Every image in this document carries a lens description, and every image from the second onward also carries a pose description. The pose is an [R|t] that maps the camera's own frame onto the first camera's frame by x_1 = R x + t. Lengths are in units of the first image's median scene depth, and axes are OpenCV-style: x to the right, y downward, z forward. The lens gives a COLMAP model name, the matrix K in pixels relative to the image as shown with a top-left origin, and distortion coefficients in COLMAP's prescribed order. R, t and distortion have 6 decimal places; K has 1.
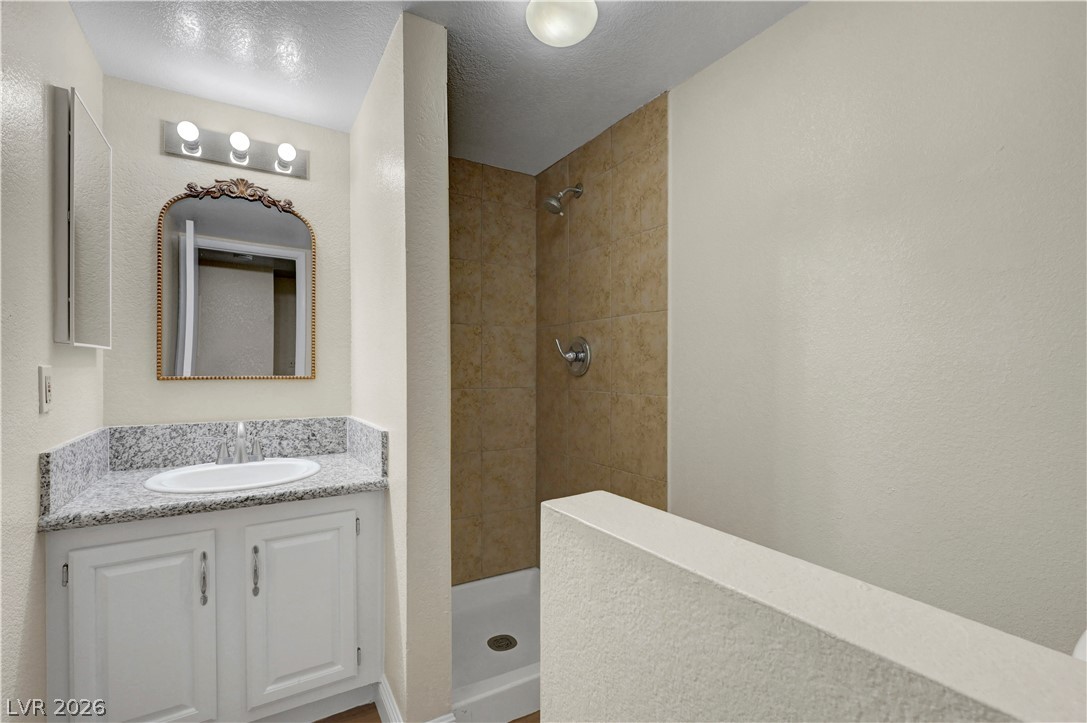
lens RADIAL K [[496.3, 0, 542.7], [0, 496.3, 365.1], [0, 0, 1]] dist [0.000570, 0.000679]
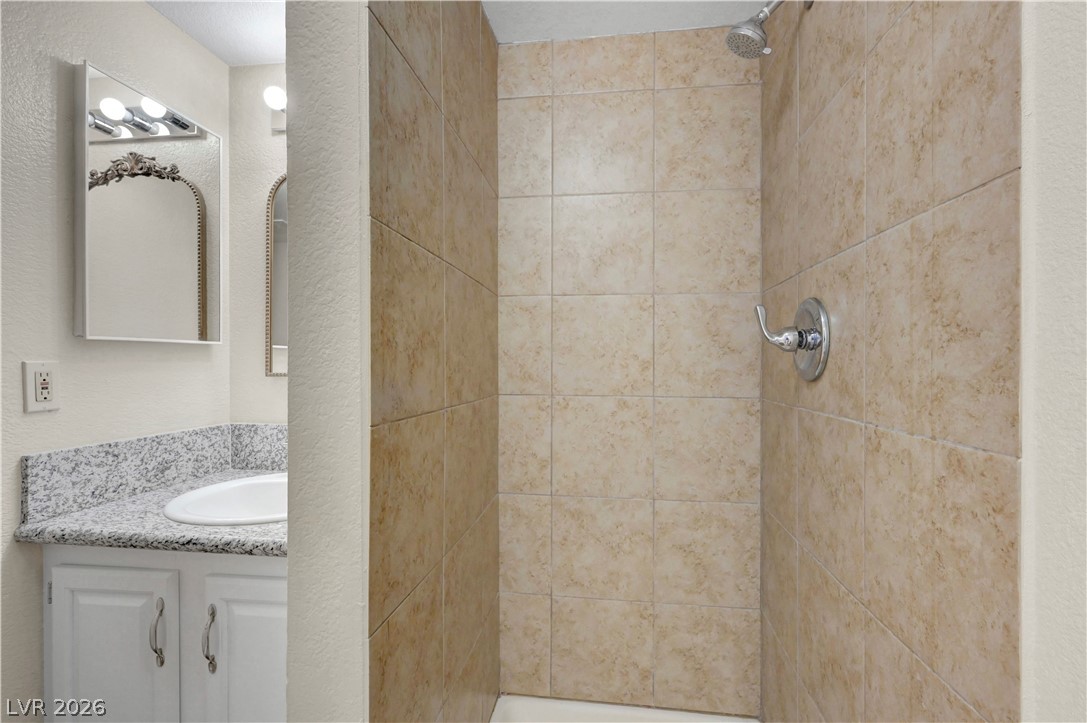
lens RADIAL K [[496.3, 0, 547.1], [0, 496.3, 361.0], [0, 0, 1]] dist [0.000570, 0.000679]
pose [[0.777906, -0.003078, -0.628373, 0.201985], [0.003433, 0.999994, -0.000648, 0.003075], [0.628371, -0.001653, 0.777912, 0.547295]]
